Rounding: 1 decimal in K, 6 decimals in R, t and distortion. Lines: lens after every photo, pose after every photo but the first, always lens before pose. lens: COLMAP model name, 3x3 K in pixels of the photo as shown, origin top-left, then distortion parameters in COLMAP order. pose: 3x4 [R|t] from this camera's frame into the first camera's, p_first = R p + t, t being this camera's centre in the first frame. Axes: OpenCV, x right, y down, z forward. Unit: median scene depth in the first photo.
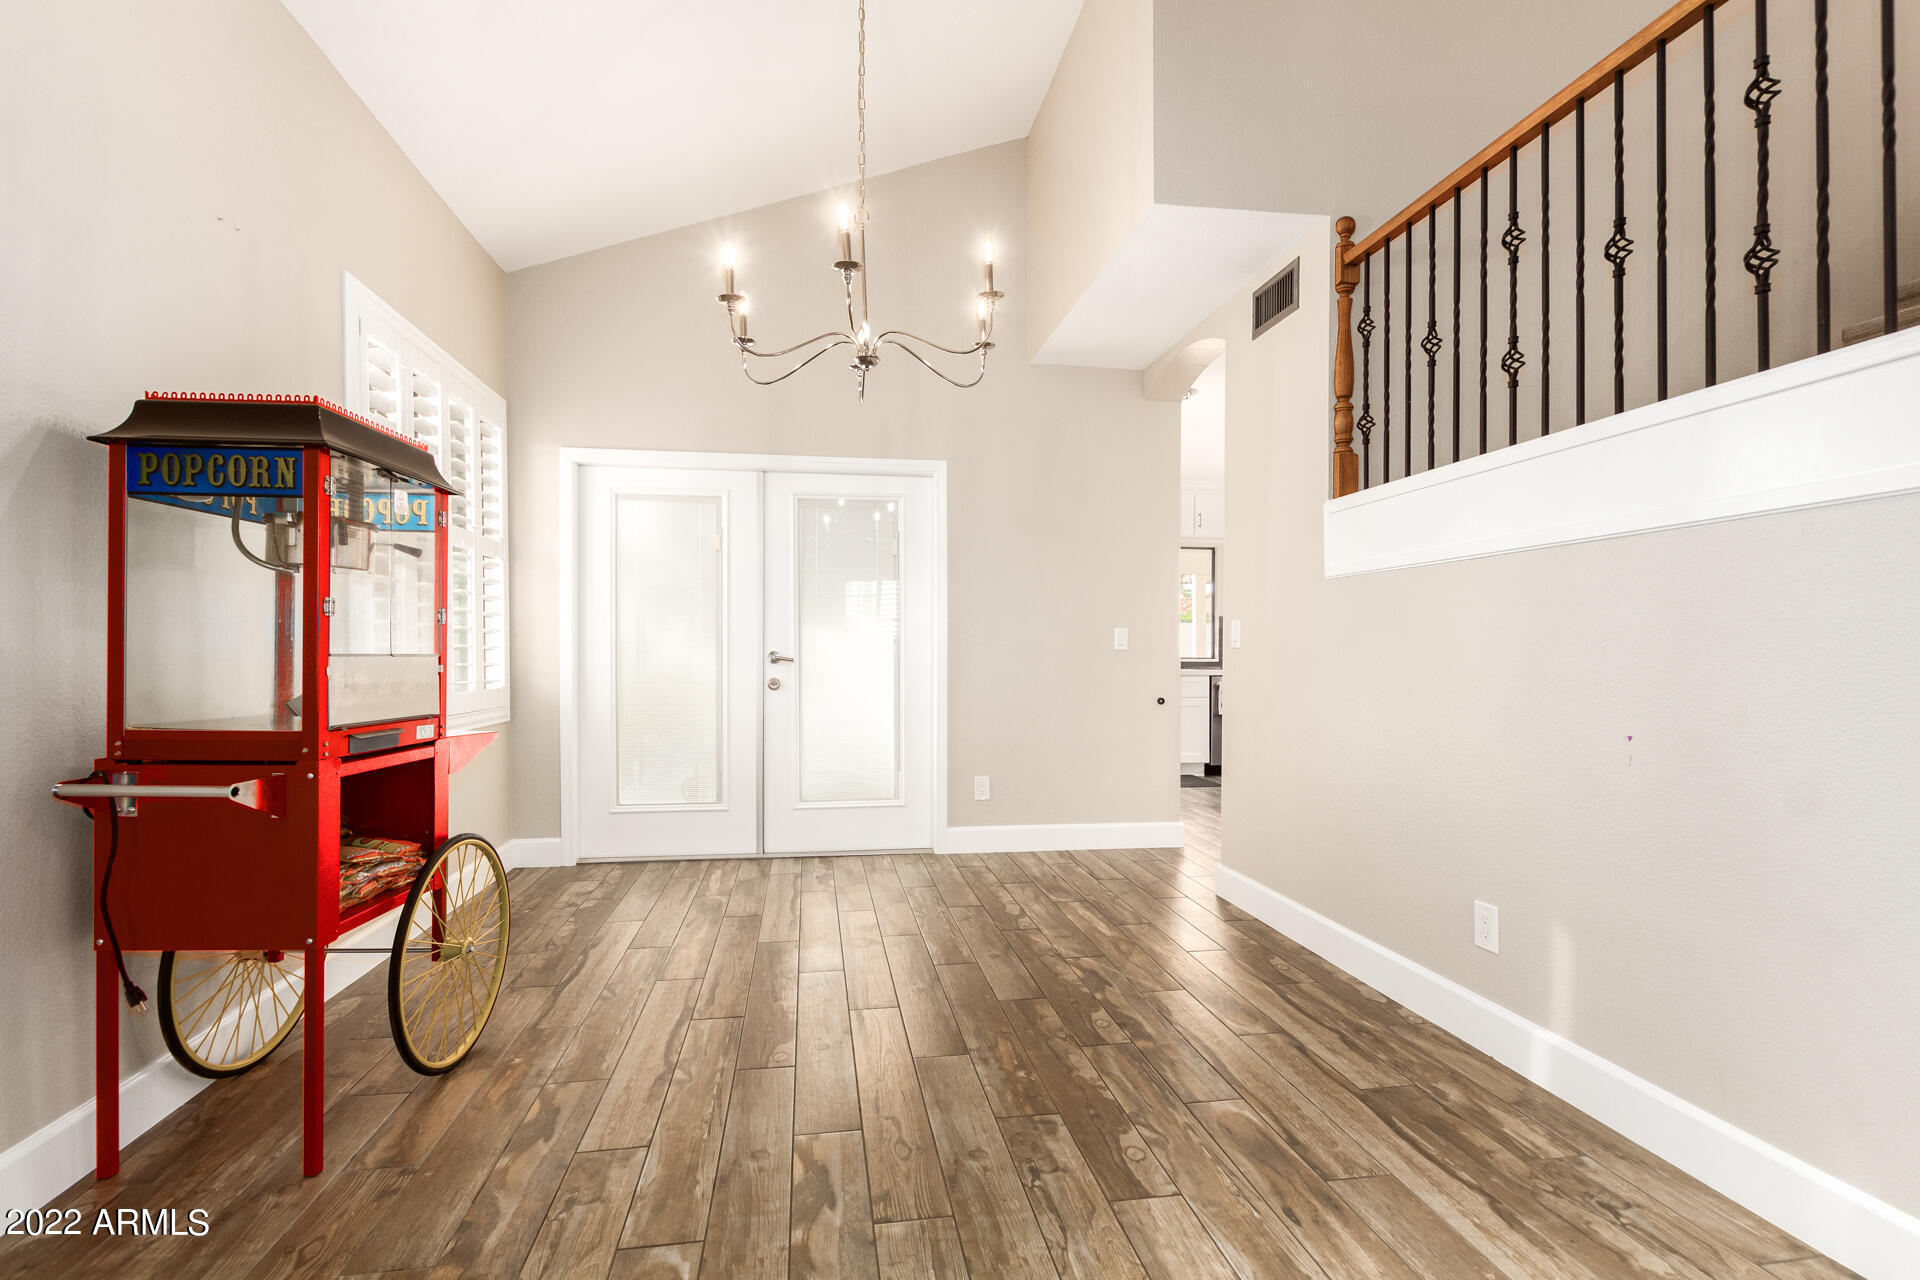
lens RADIAL K [[877.3, 0, 952.1], [0, 877.3, 648.1], [0, 0, 1]] dist [-0.002178, -0.000775]
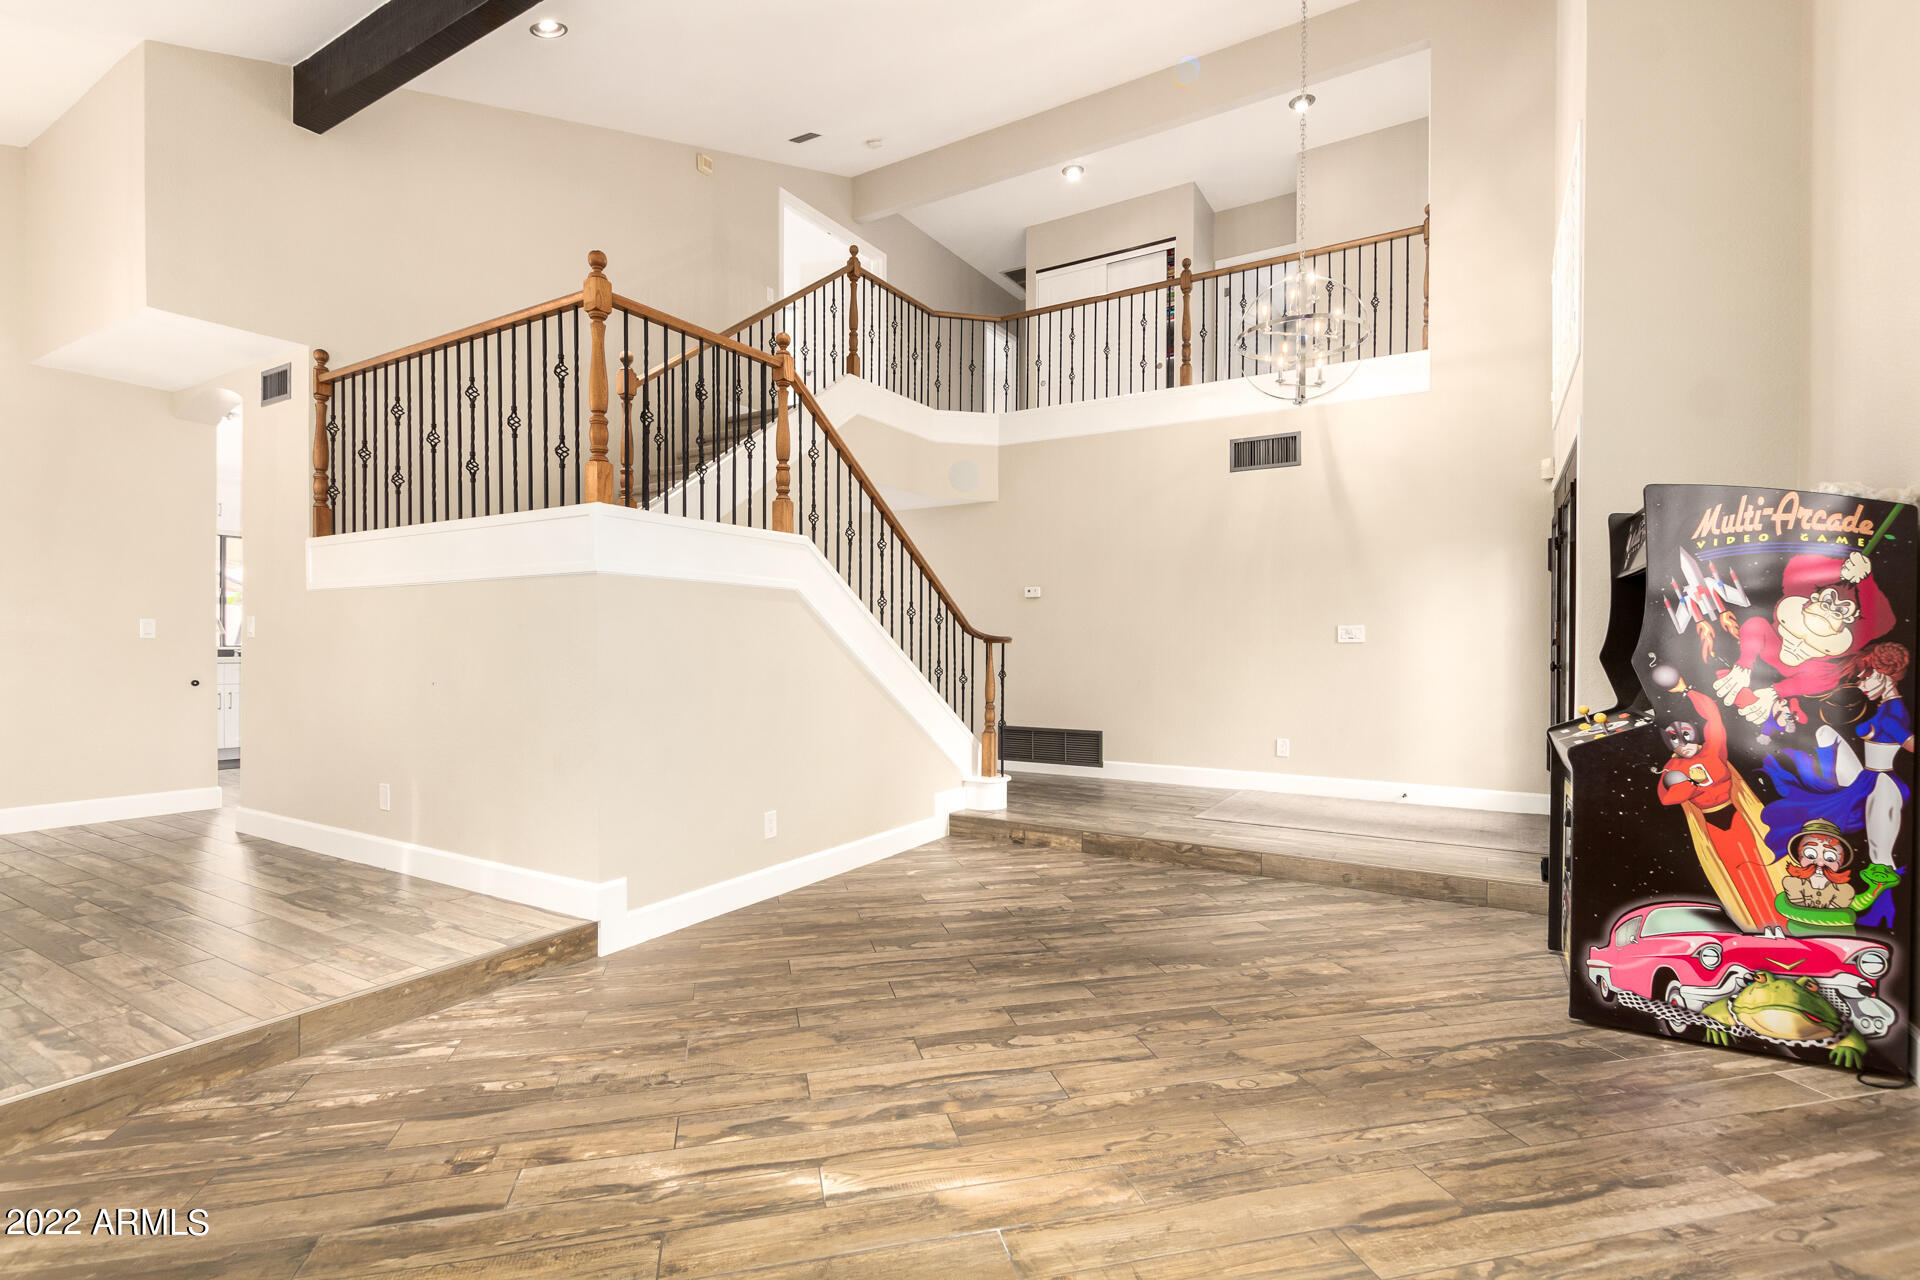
lens RADIAL K [[885.6, 0, 964.3], [0, 885.6, 646.0], [0, 0, 1]] dist [0.003591, -0.002738]
pose [[0.643616, -0.000955, 0.765348, -0.004748], [-0.005965, 0.999963, 0.006263, -0.003360], [-0.765325, -0.008597, 0.643587, -1.124144]]
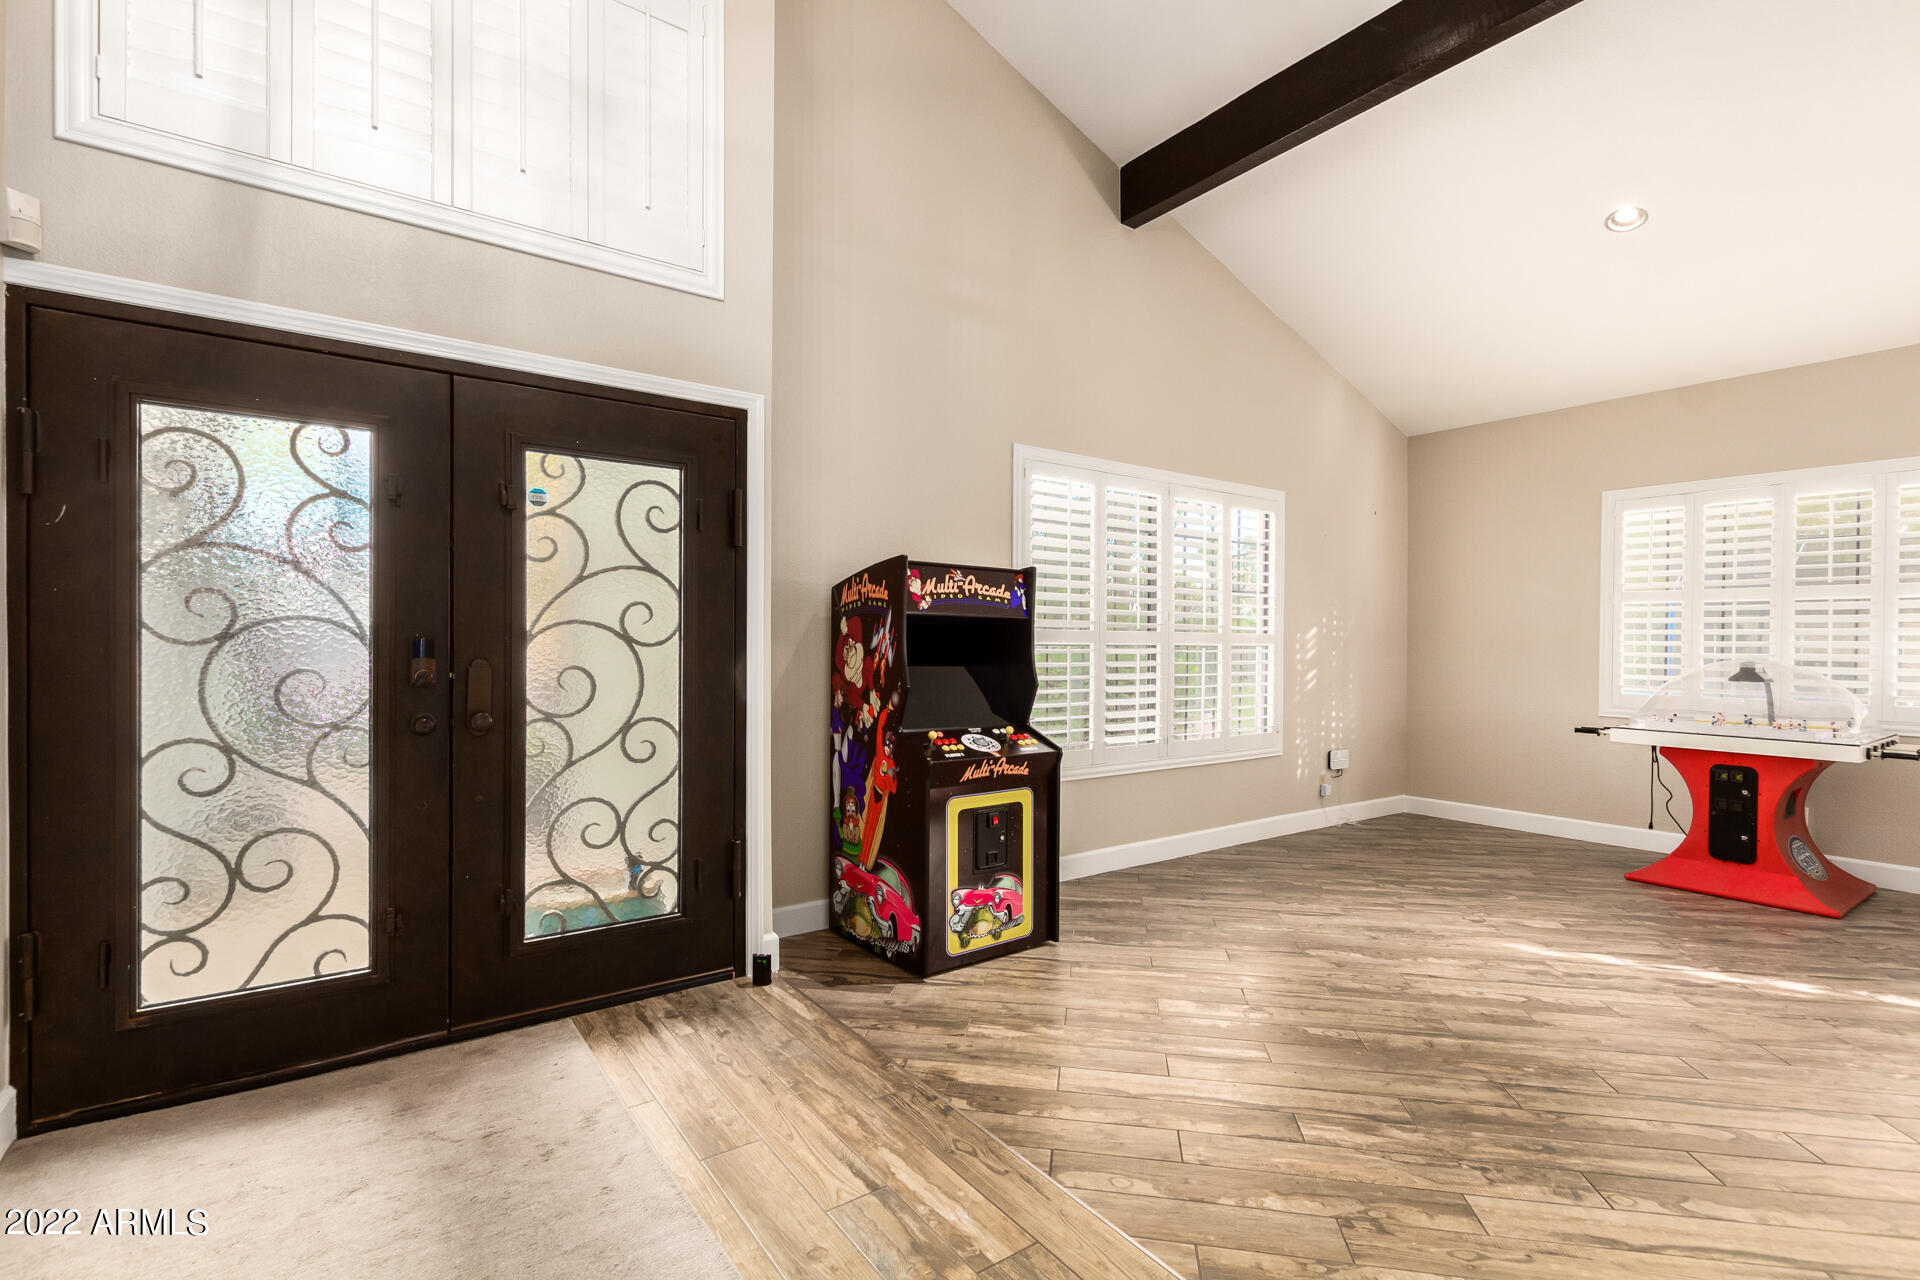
lens RADIAL K [[885.6, 0, 955.6], [0, 885.6, 645.0], [0, 0, 1]] dist [0.003591, -0.002738]
pose [[-0.894178, -0.009208, -0.447617, 2.586674], [-0.009253, 0.999955, -0.002086, -0.056229], [0.447616, 0.002277, -0.894223, 0.565700]]
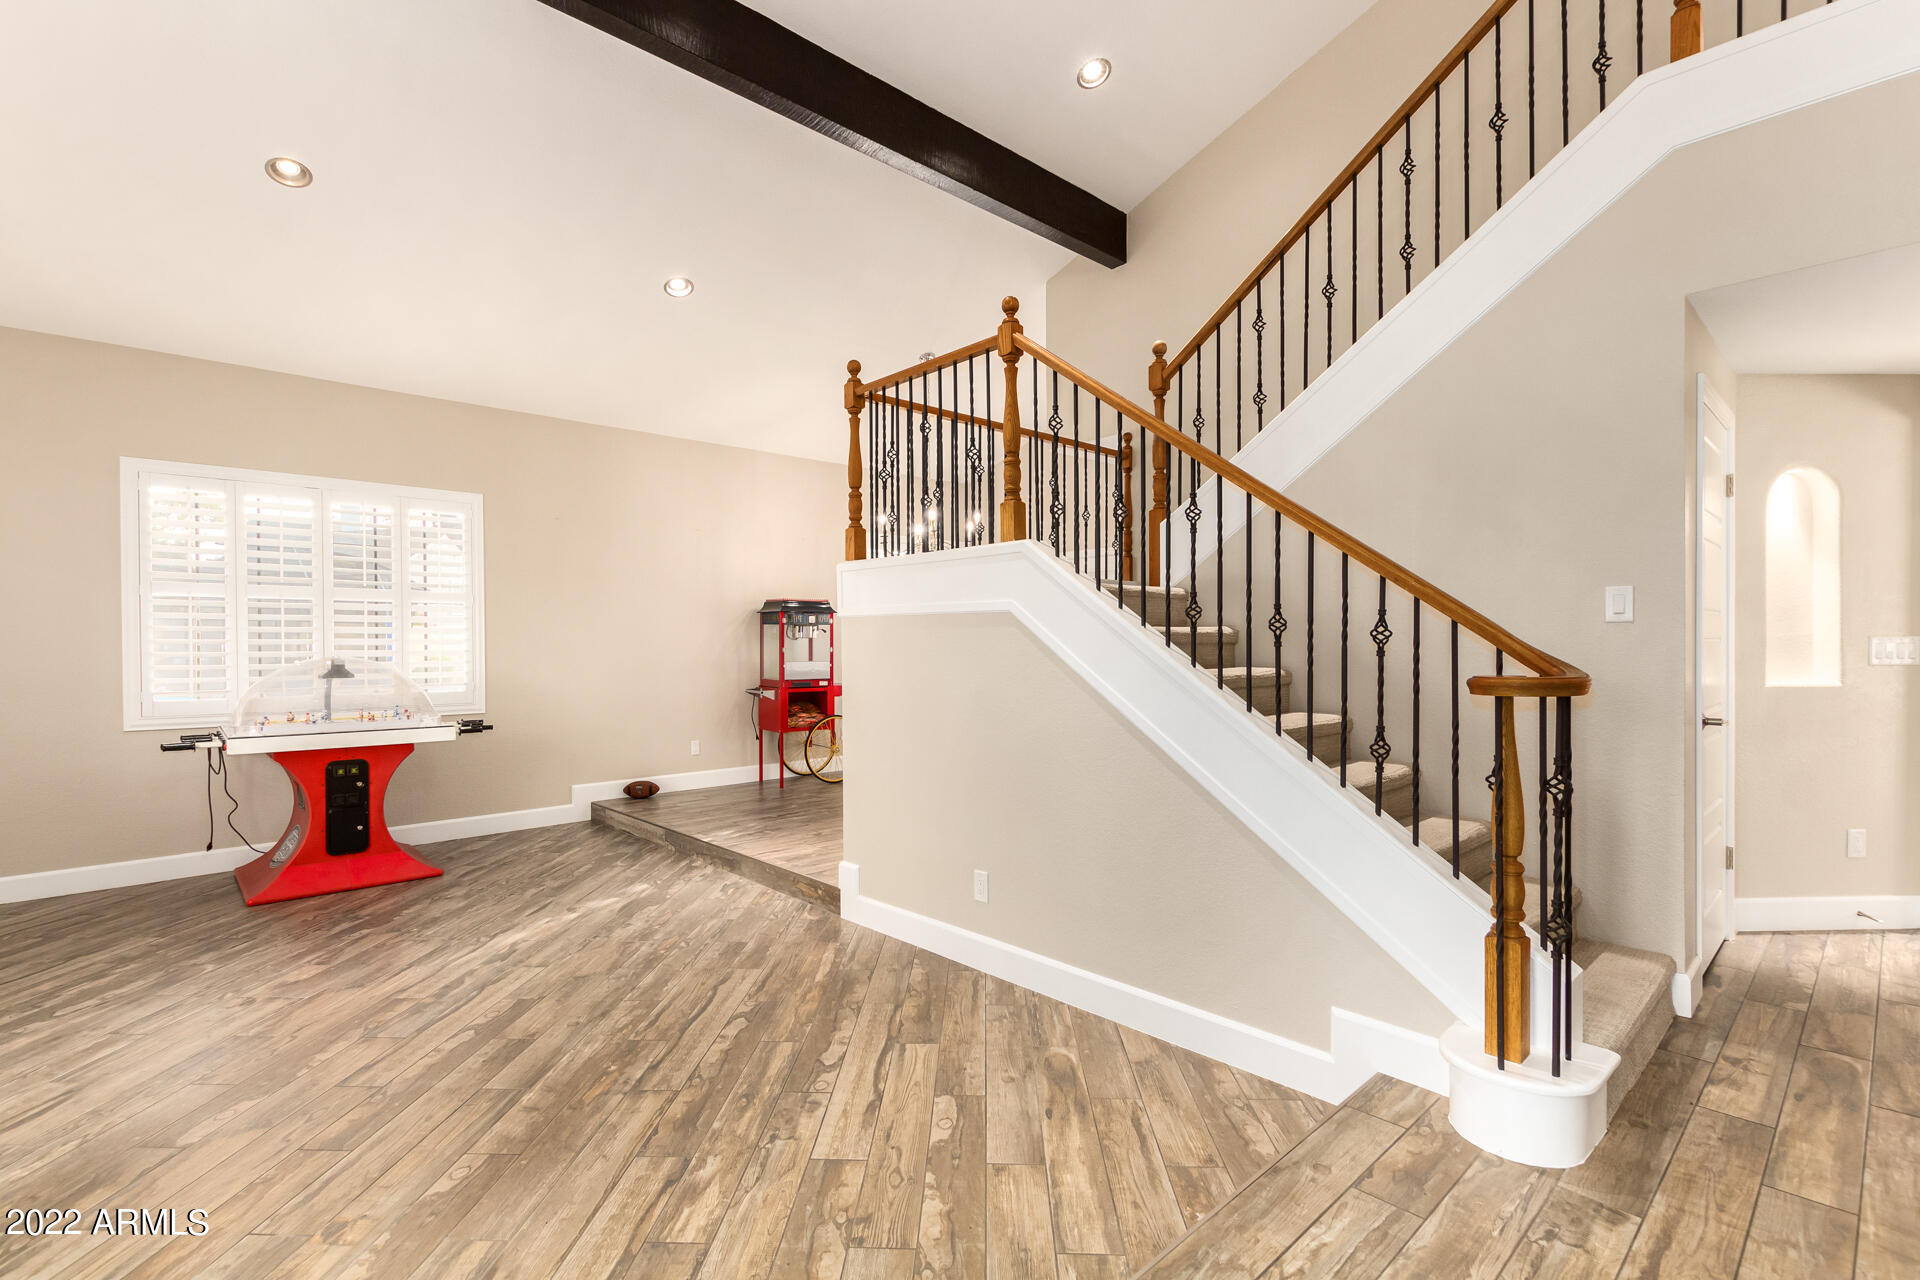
lens RADIAL K [[877.3, 0, 956.0], [0, 877.3, 653.2], [0, 0, 1]] dist [-0.002178, -0.000775]
pose [[0.558633, 0.004689, -0.829402, 2.592078], [0.011413, 0.999846, 0.013340, -0.064730], [0.829336, -0.016918, 0.558493, -0.514222]]
